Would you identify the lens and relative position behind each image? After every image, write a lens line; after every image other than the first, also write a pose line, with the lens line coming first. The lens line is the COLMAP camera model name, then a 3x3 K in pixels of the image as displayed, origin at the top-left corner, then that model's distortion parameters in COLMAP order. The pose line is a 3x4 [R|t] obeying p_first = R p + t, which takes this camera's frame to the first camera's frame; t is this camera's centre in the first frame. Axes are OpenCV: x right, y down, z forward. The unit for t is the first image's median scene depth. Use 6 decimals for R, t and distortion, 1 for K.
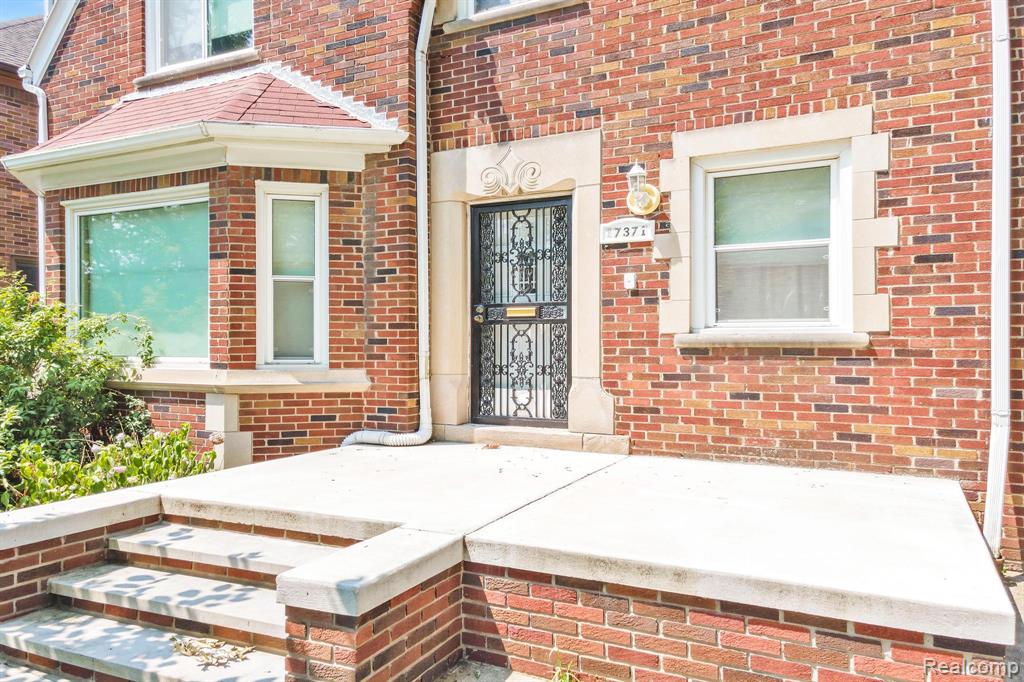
lens RADIAL K [[738.3, 0, 515.4], [0, 738.3, 338.9], [0, 0, 1]] dist [0.015403, 0.007995]
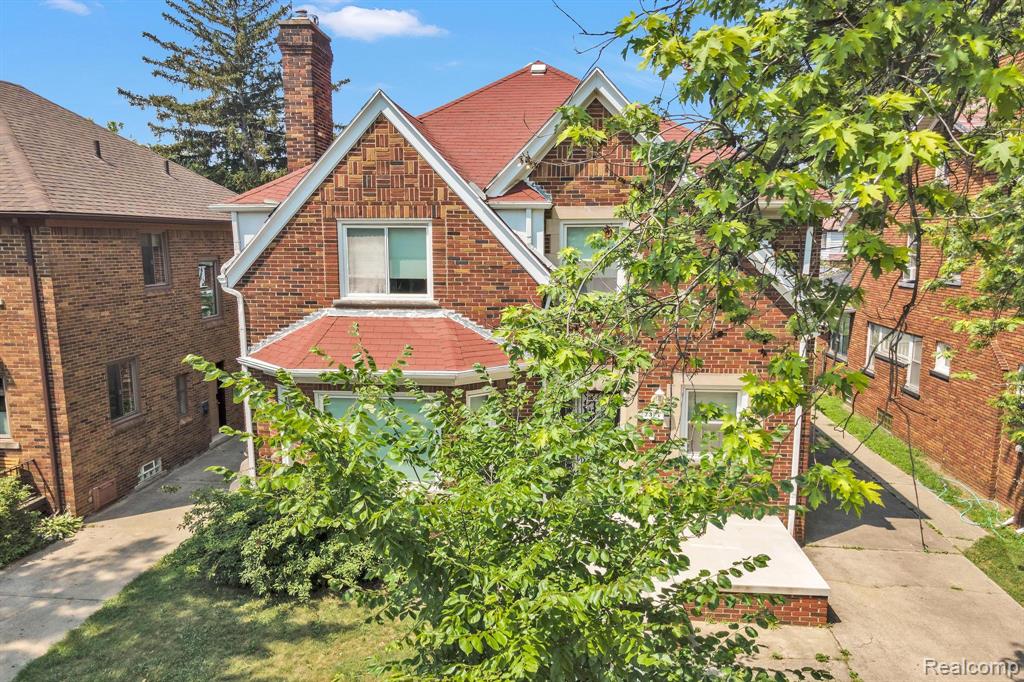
lens RADIAL K [[738.3, 0, 509.3], [0, 738.3, 345.5], [0, 0, 1]] dist [0.015403, 0.007995]
pose [[0.925328, -0.062899, 0.373913, -0.870033], [0.001199, 0.986625, 0.163000, -0.585814], [-0.379165, -0.150380, 0.913028, -0.676409]]
